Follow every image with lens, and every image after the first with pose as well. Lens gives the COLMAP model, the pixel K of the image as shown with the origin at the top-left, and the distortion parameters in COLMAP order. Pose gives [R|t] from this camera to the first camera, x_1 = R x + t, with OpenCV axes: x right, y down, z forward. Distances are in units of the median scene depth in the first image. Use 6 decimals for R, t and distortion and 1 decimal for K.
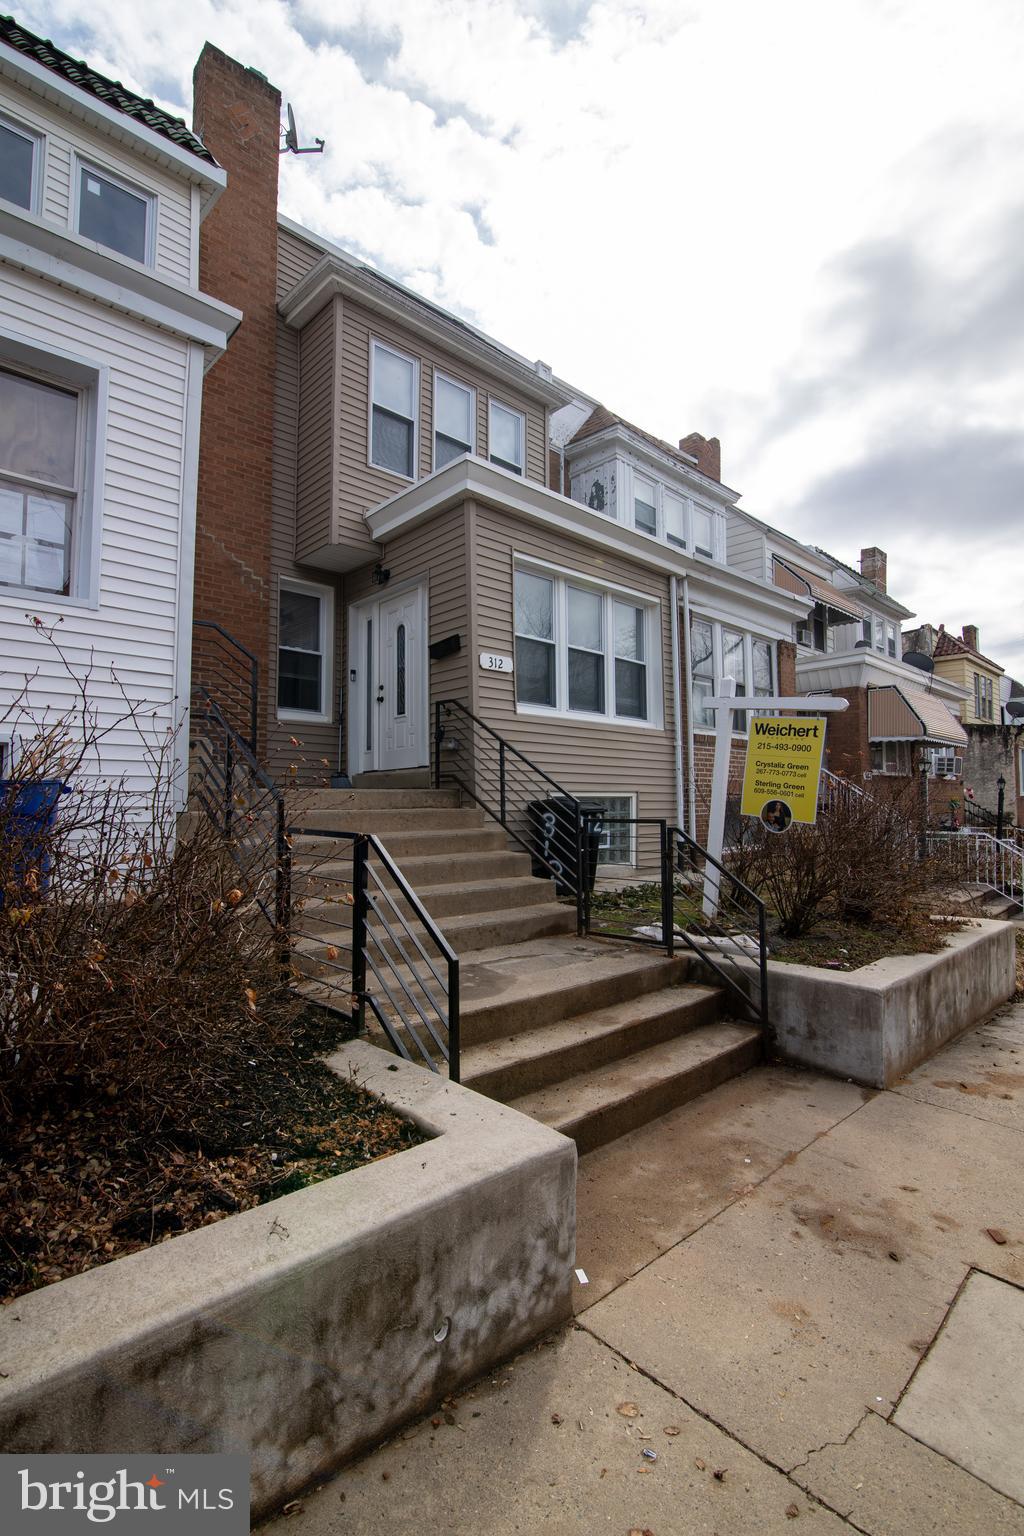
lens RADIAL K [[705.3, 0, 435.7], [0, 705.3, 701.0], [0, 0, 1]] dist [-0.015005, 0.000229]
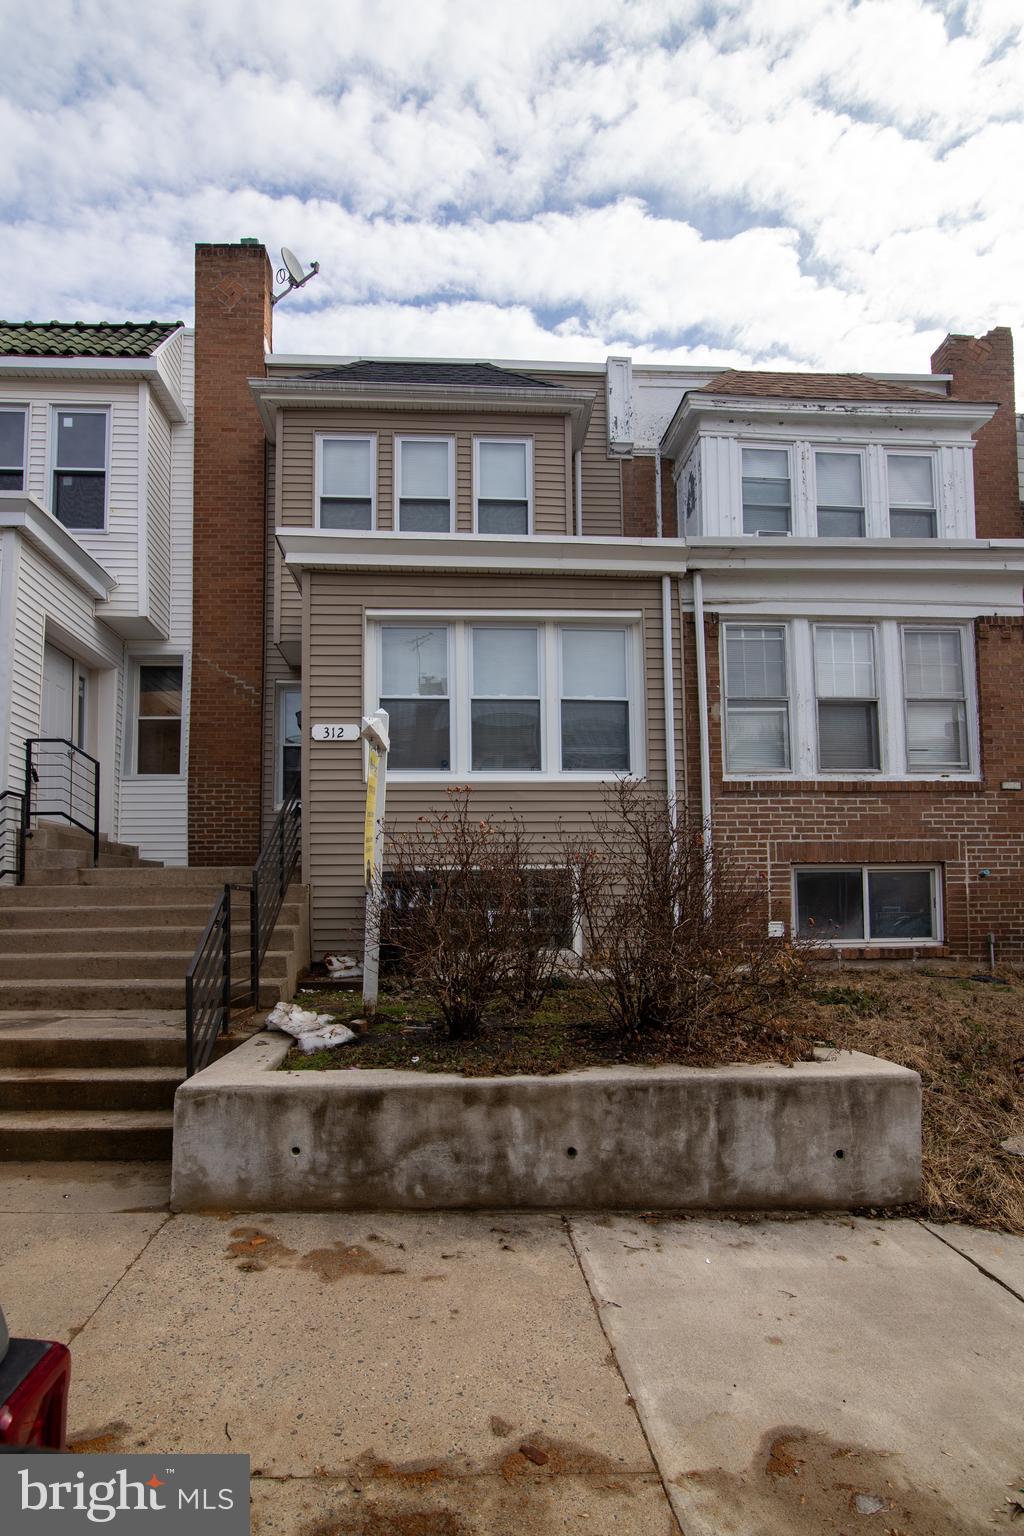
lens RADIAL K [[727.1, 0, 473.1], [0, 727.1, 807.1], [0, 0, 1]] dist [-0.016852, 0.001211]
pose [[0.788910, -0.088489, -0.608104, 0.724488], [0.095255, 0.995226, -0.021245, 0.075311], [0.607081, -0.041165, 0.793573, 0.289308]]
